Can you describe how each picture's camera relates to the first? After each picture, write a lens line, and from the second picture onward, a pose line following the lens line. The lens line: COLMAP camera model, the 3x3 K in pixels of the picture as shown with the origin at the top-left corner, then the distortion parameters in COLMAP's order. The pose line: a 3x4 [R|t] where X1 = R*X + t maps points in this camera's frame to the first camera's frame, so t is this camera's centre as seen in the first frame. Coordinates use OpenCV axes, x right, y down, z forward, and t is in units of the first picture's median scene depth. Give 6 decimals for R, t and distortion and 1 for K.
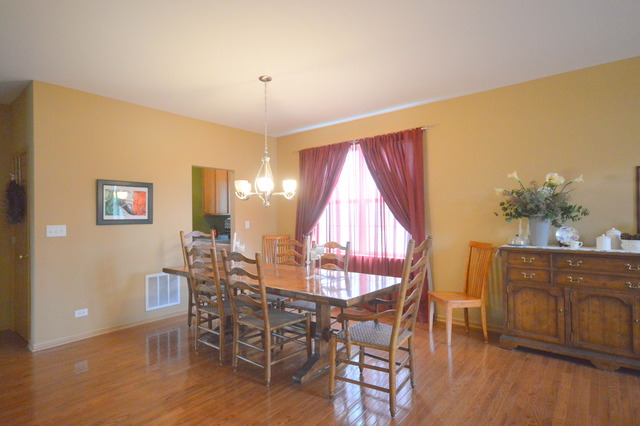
lens RADIAL K [[340.4, 0, 320.0], [0, 340.4, 213.0], [0, 0, 1]] dist [0.001262, -0.000224]
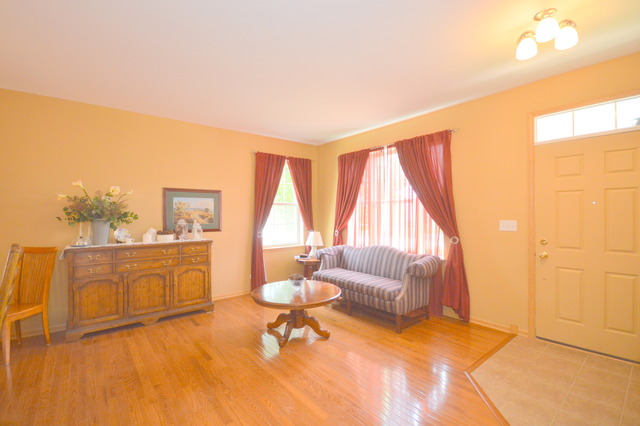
lens RADIAL K [[285.5, 0, 320.0], [0, 285.5, 213.0], [0, 0, 1]] dist [-0.021060, 0.000117]
pose [[0.153616, 0.017764, 0.987971, -0.241109], [-0.000425, 0.999839, -0.017911, 0.001867], [-0.988130, 0.002332, 0.153599, 0.080461]]
